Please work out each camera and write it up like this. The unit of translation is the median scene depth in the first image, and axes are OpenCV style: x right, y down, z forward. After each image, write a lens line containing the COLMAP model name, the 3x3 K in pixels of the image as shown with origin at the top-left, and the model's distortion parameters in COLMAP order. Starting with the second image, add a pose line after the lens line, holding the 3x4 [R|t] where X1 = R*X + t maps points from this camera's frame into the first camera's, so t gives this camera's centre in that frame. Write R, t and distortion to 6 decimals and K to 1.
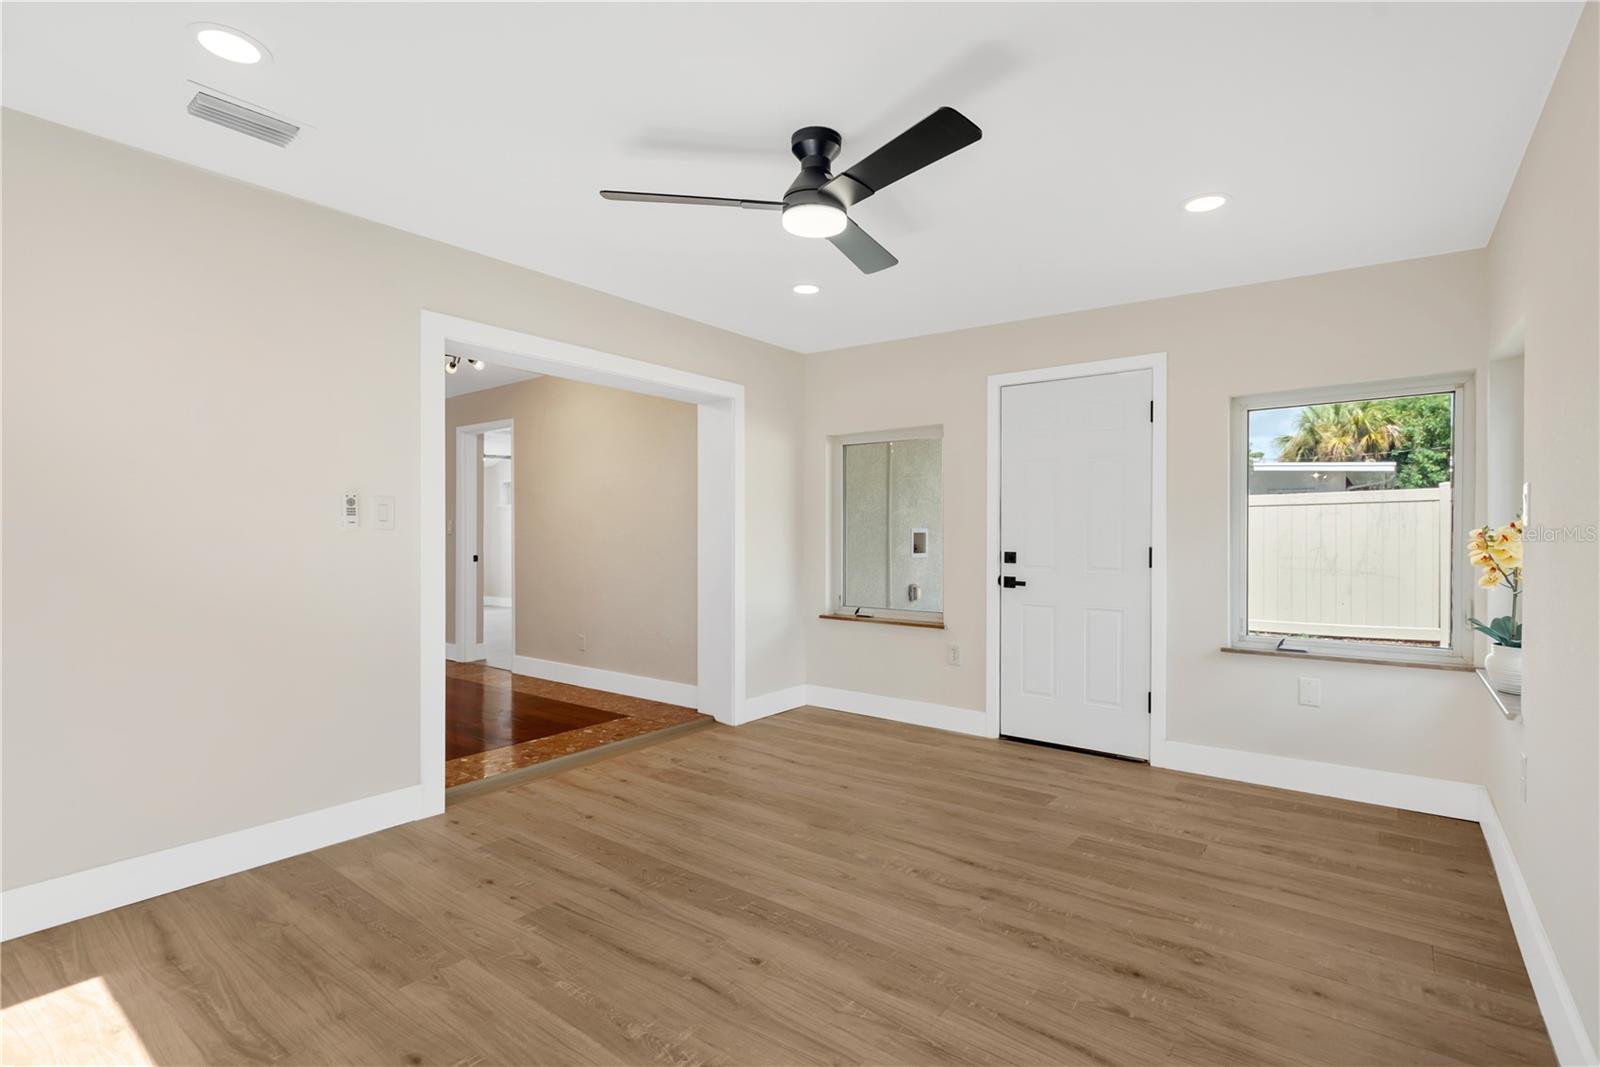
lens RADIAL K [[748.3, 0, 798.0], [0, 748.3, 533.4], [0, 0, 1]] dist [0.026904, -0.000100]
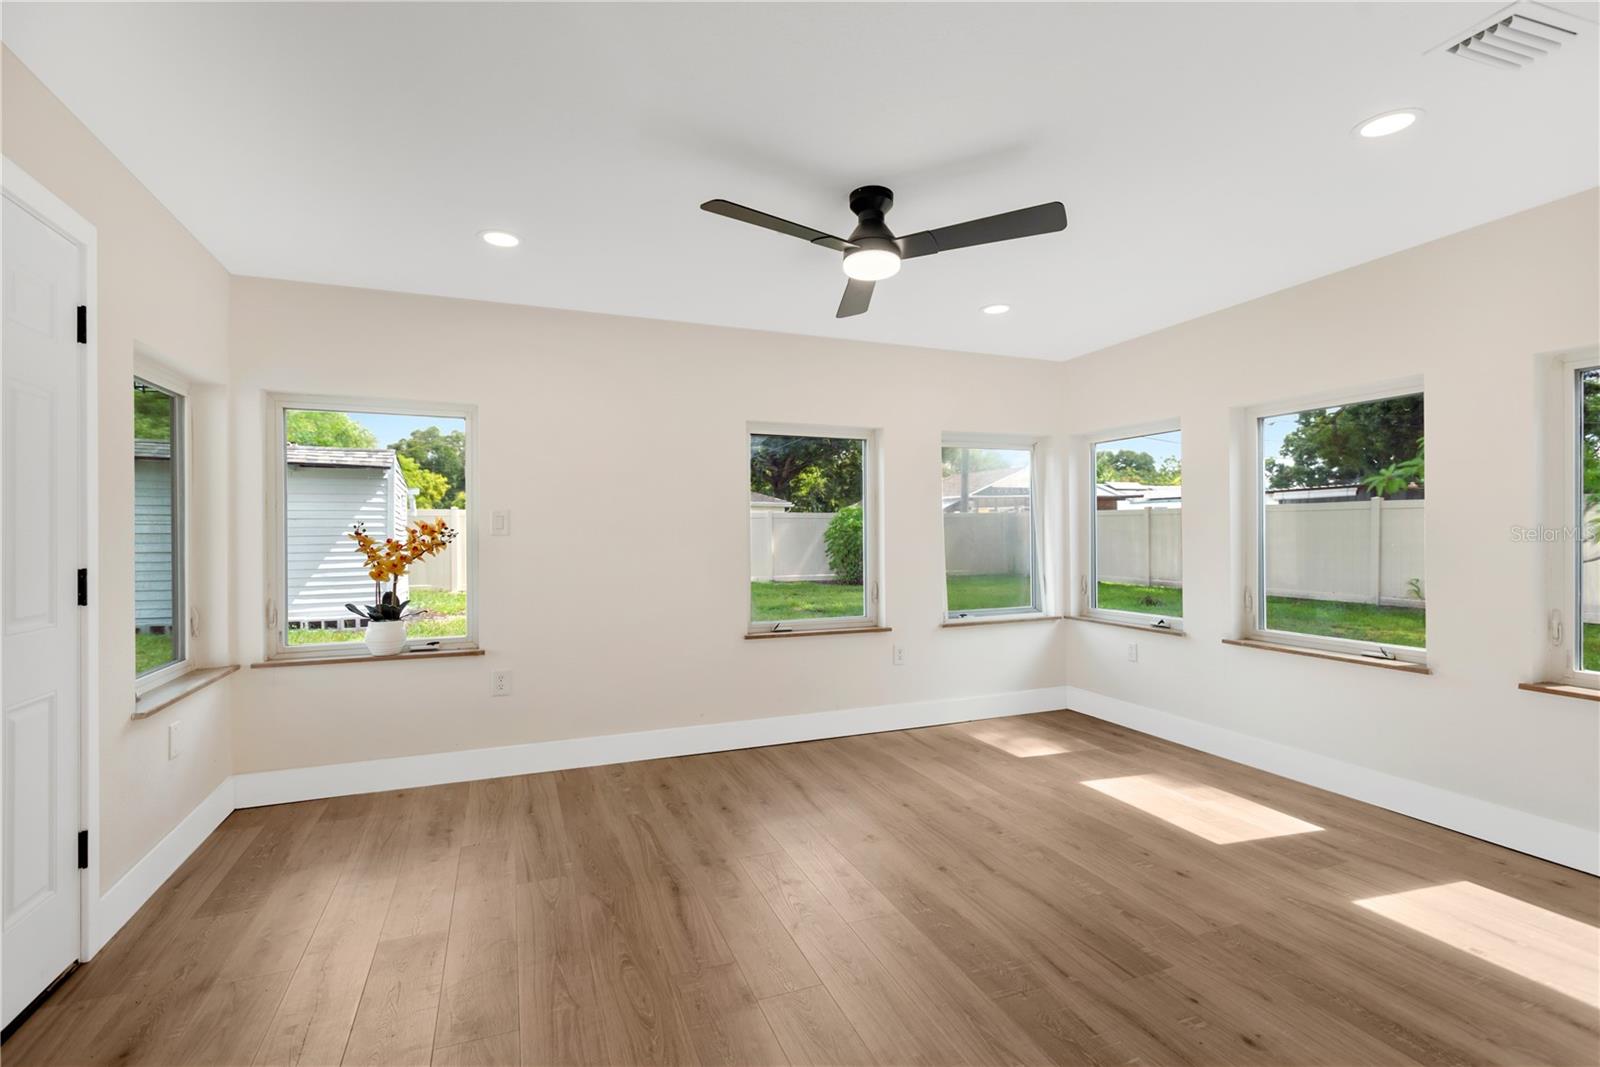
lens RADIAL K [[748.3, 0, 784.2], [0, 748.3, 530.5], [0, 0, 1]] dist [0.026904, -0.000100]
pose [[-0.853373, 0.002902, 0.521293, -0.459656], [0.002487, 0.999996, -0.001494, -0.019131], [-0.521295, 0.000021, -0.853377, 2.055903]]
